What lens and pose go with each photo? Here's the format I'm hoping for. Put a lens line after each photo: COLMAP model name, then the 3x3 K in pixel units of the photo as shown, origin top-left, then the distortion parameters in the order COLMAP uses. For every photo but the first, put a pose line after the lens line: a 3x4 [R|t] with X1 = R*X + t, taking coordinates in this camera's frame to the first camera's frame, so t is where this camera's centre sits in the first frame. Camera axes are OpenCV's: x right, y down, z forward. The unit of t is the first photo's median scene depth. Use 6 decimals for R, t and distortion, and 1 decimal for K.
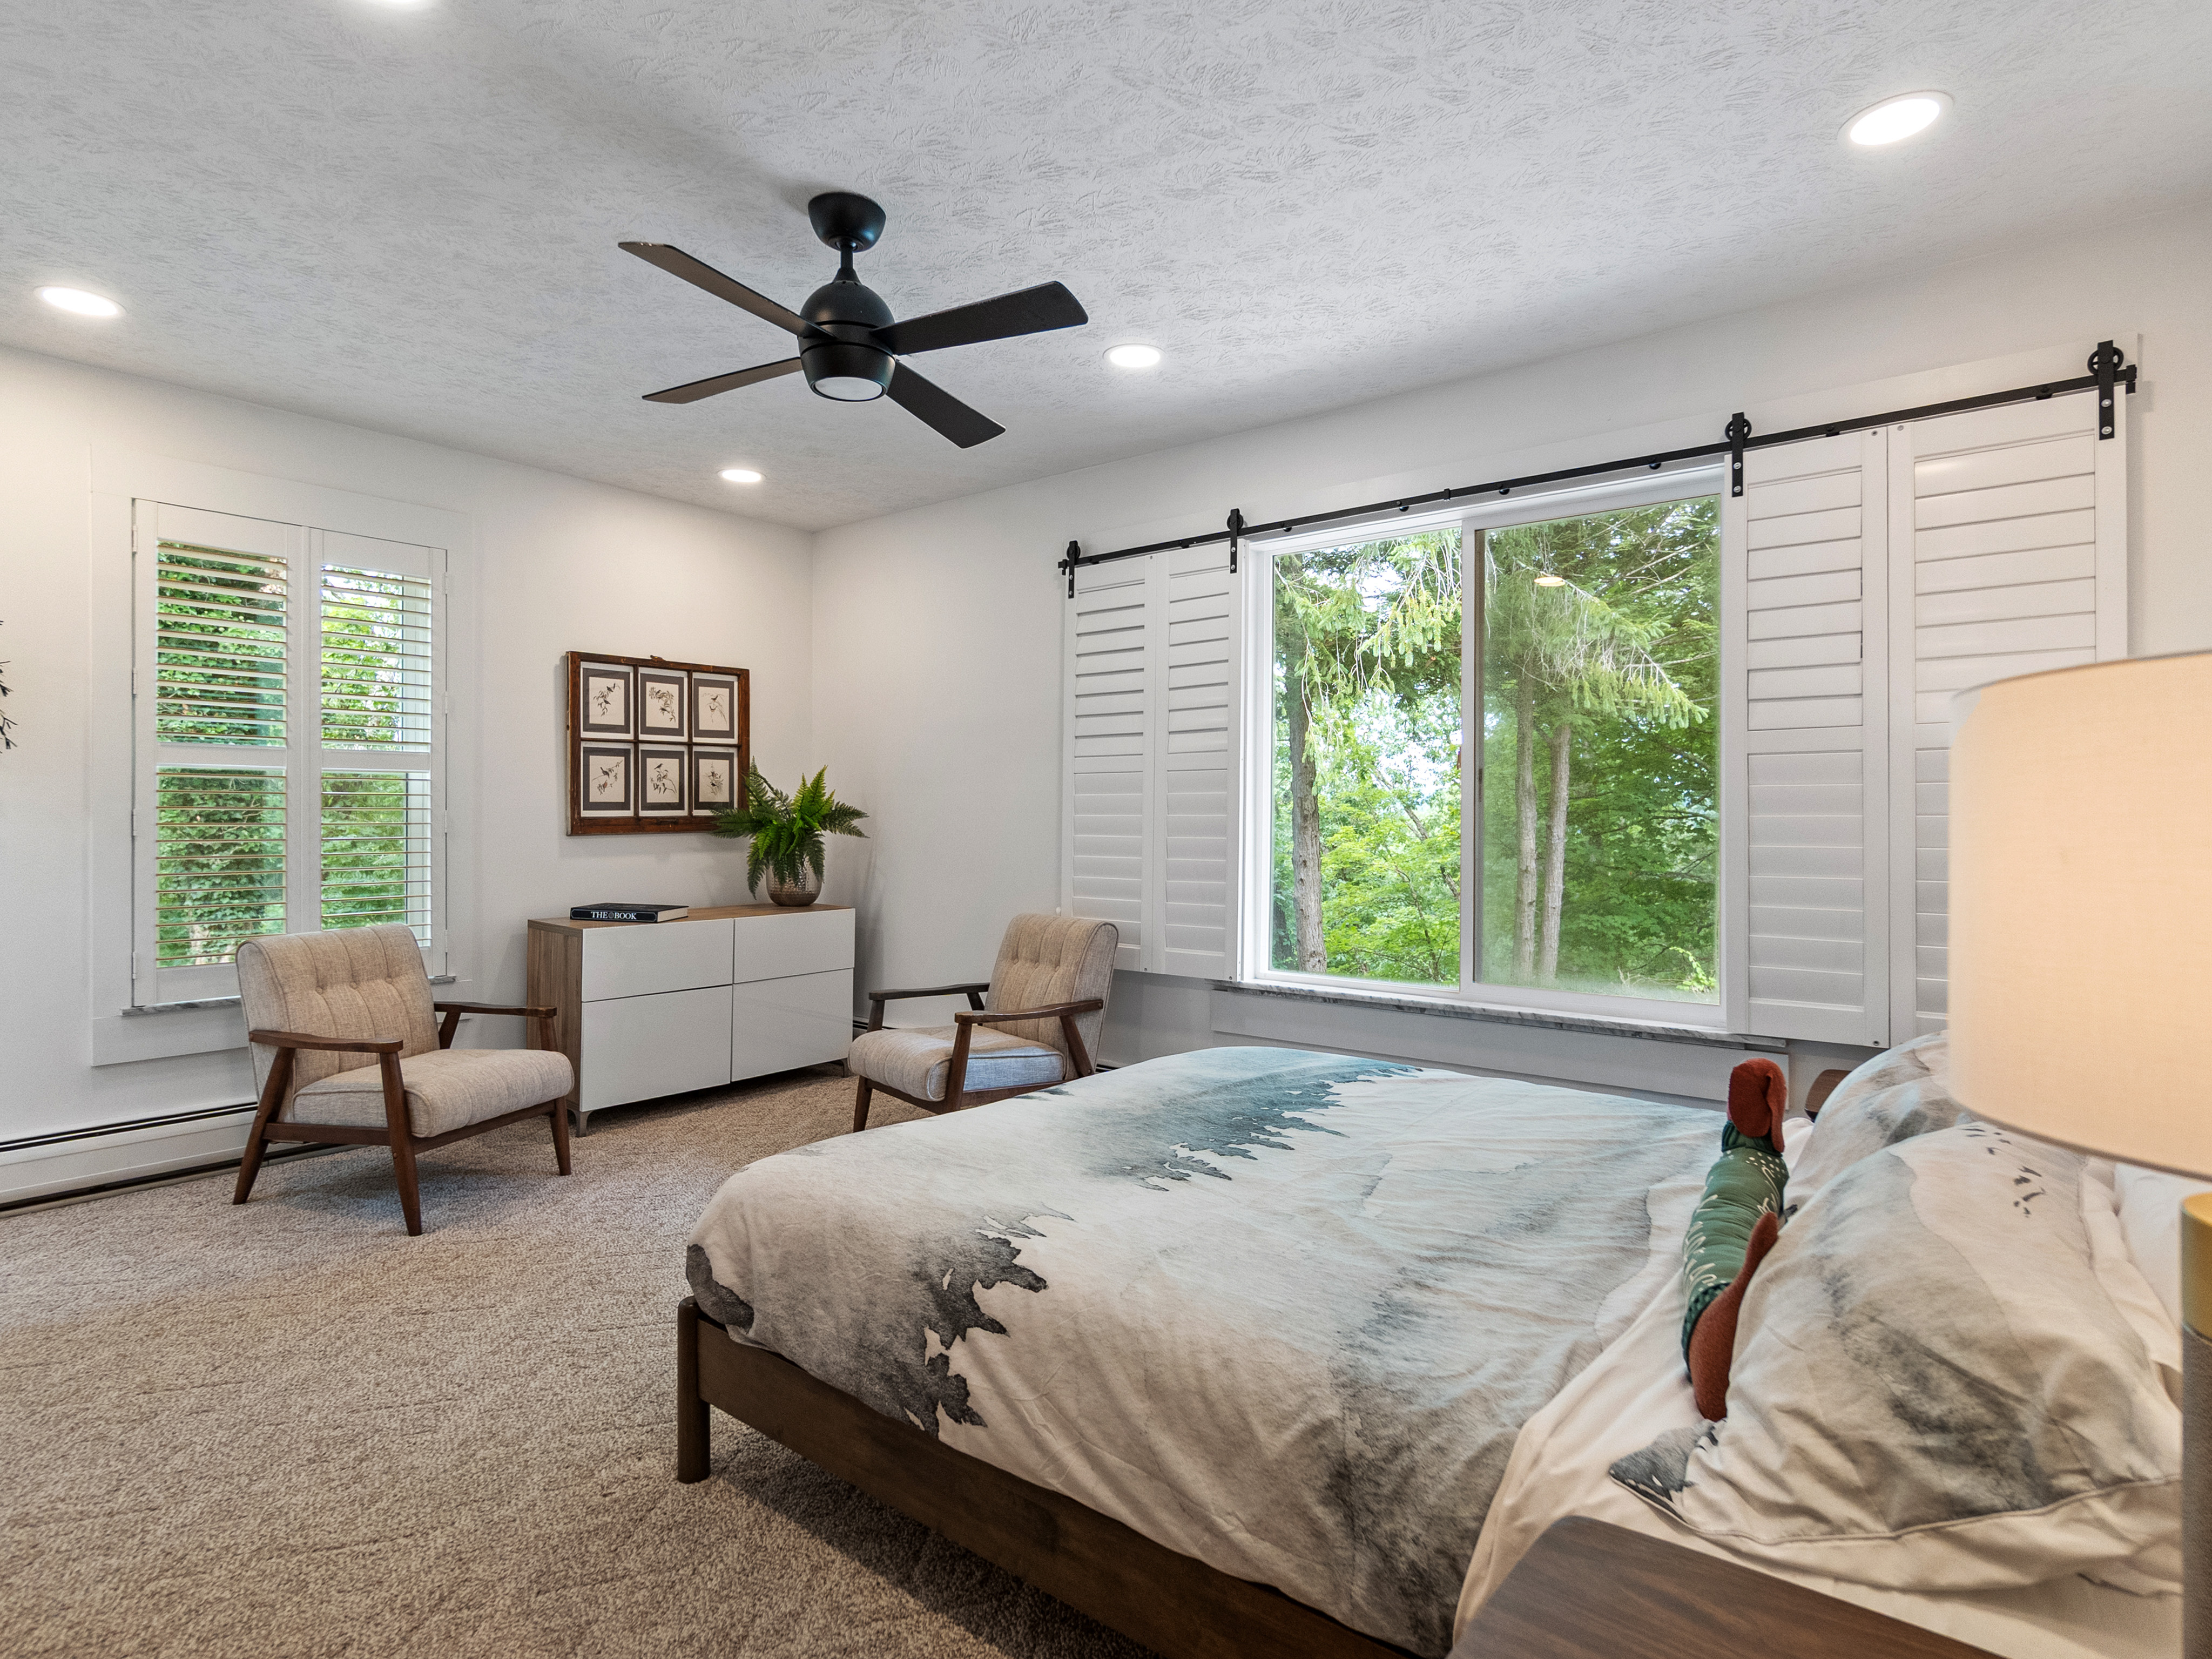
lens RADIAL K [[1163.7, 0, 1106.3], [0, 1163.7, 798.0], [0, 0, 1]] dist [-0.006681, -0.000333]
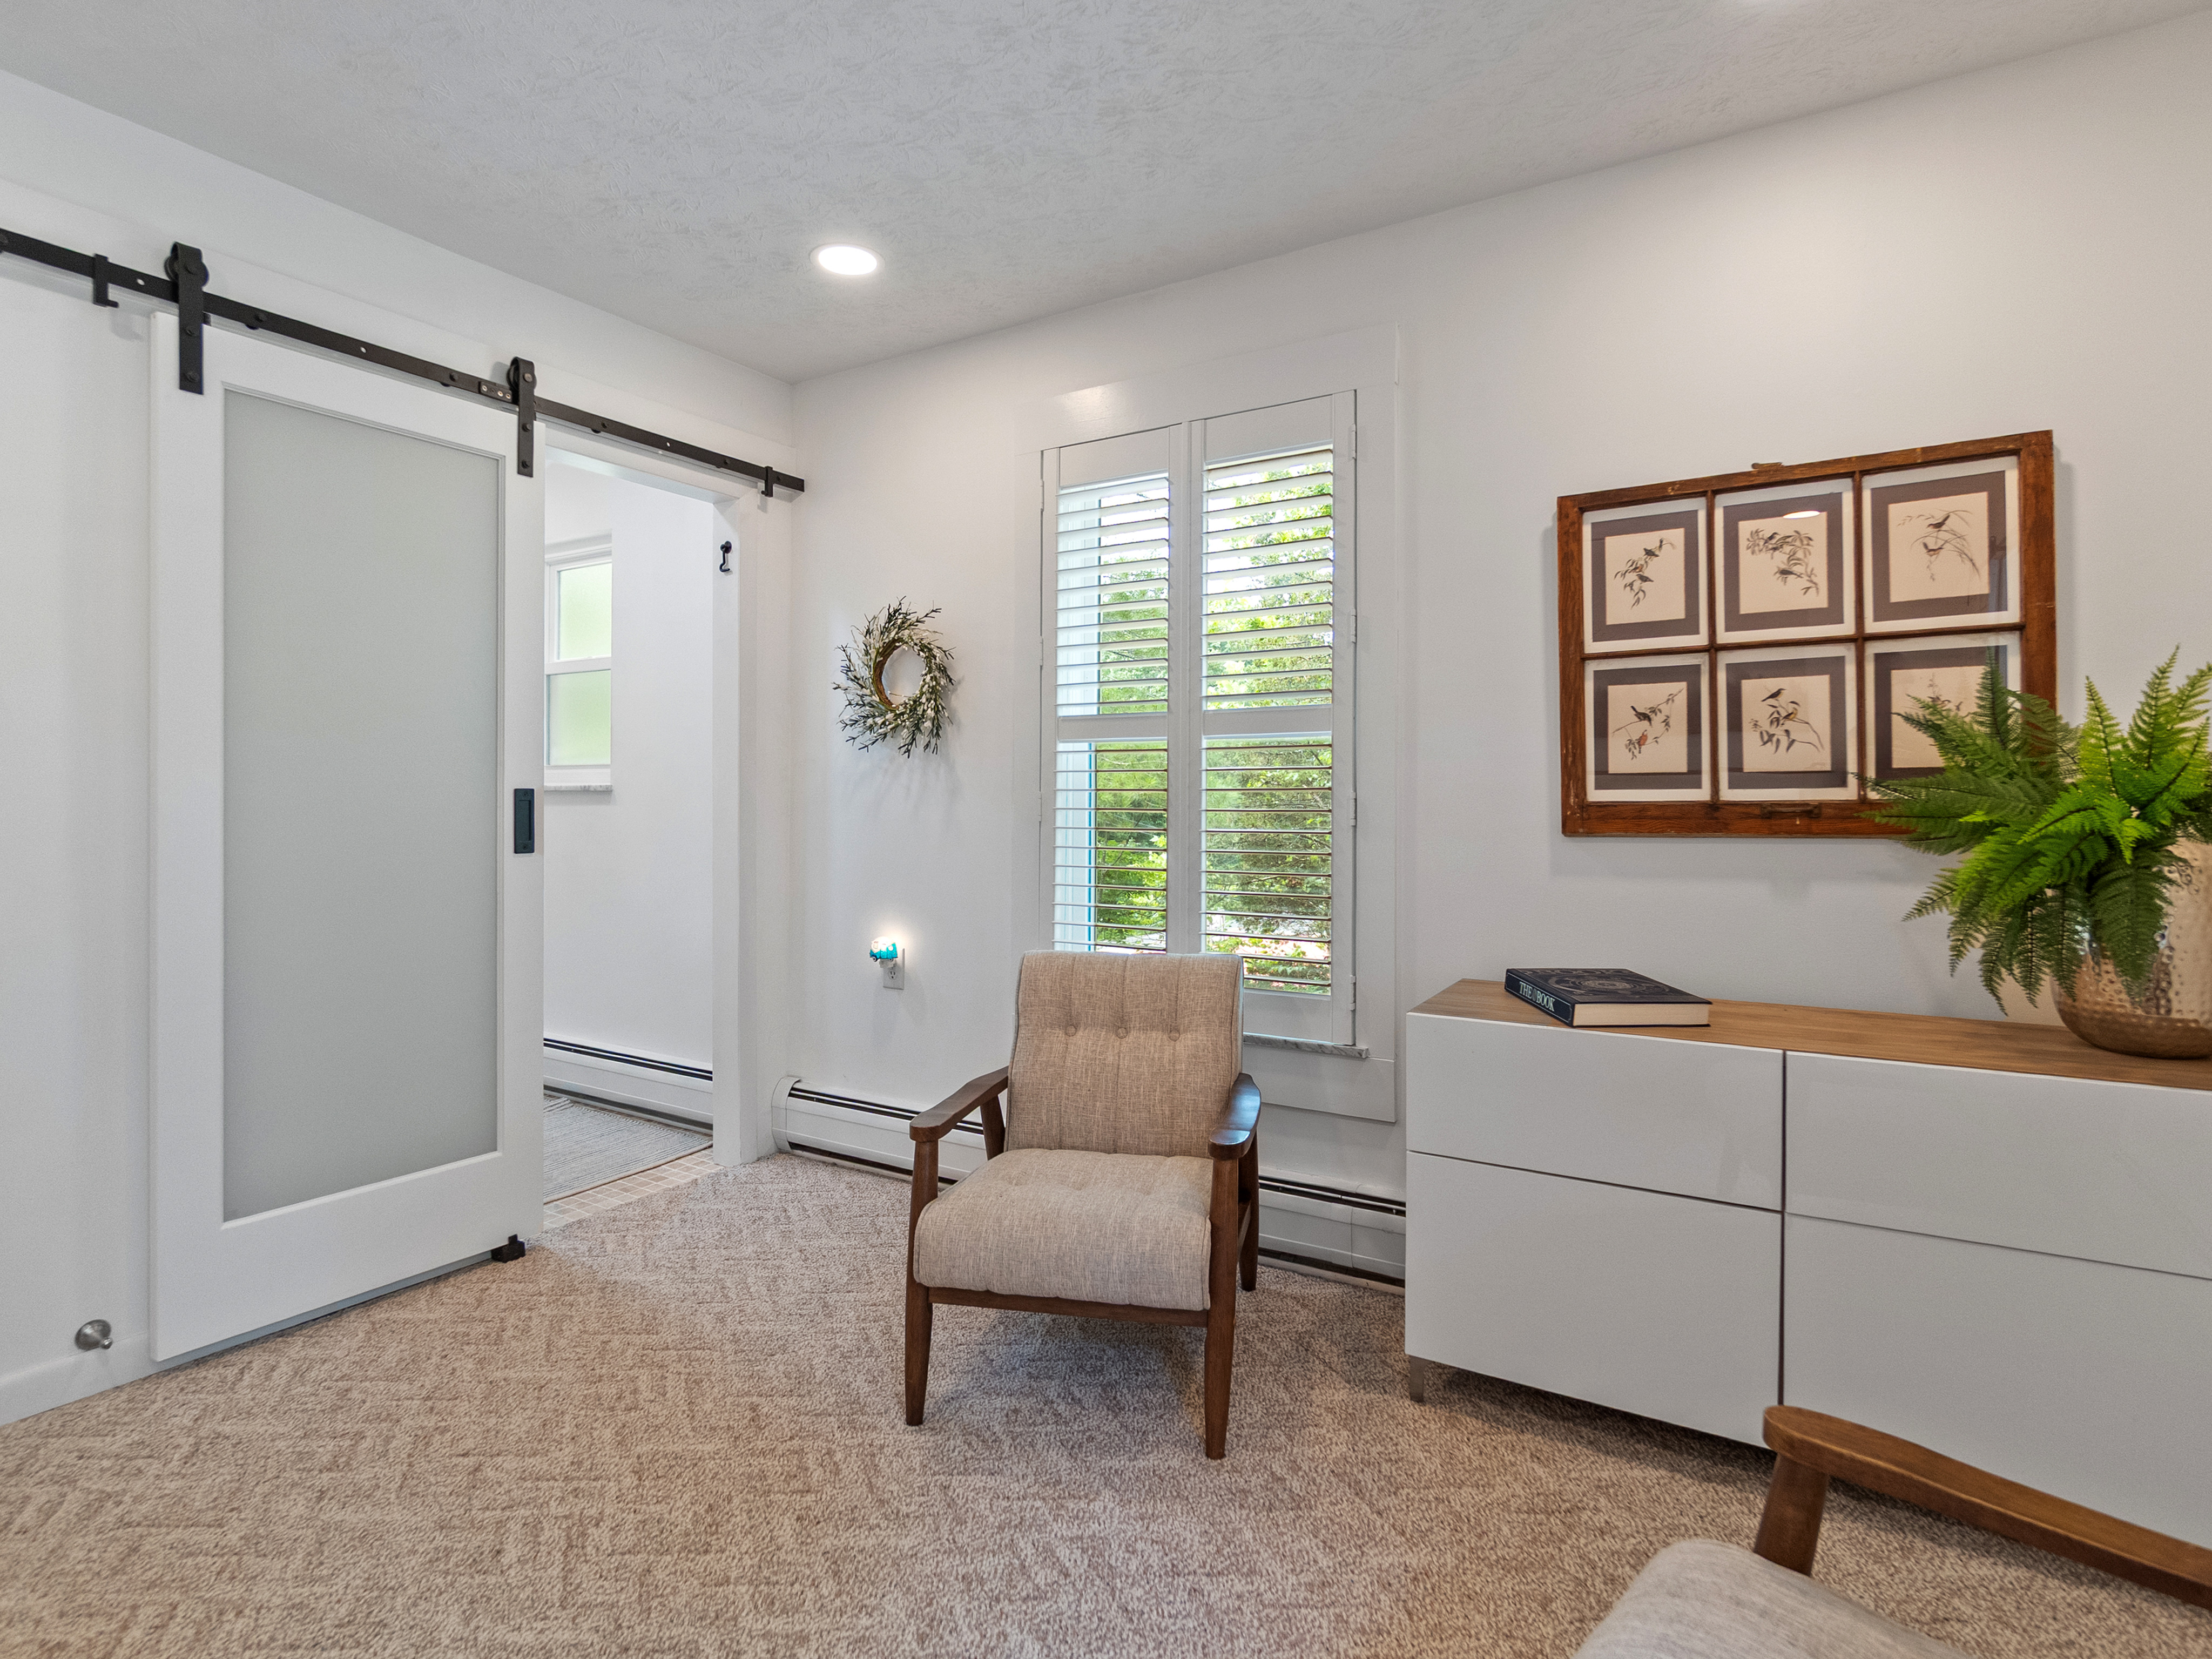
lens RADIAL K [[1163.7, 0, 1106.3], [0, 1163.7, 798.0], [0, 0, 1]] dist [-0.006681, -0.000333]
pose [[0.101170, -0.004213, -0.994860, 0.056520], [0.011748, 0.999926, -0.003040, 0.013208], [0.994800, -0.011380, 0.101212, 0.698133]]
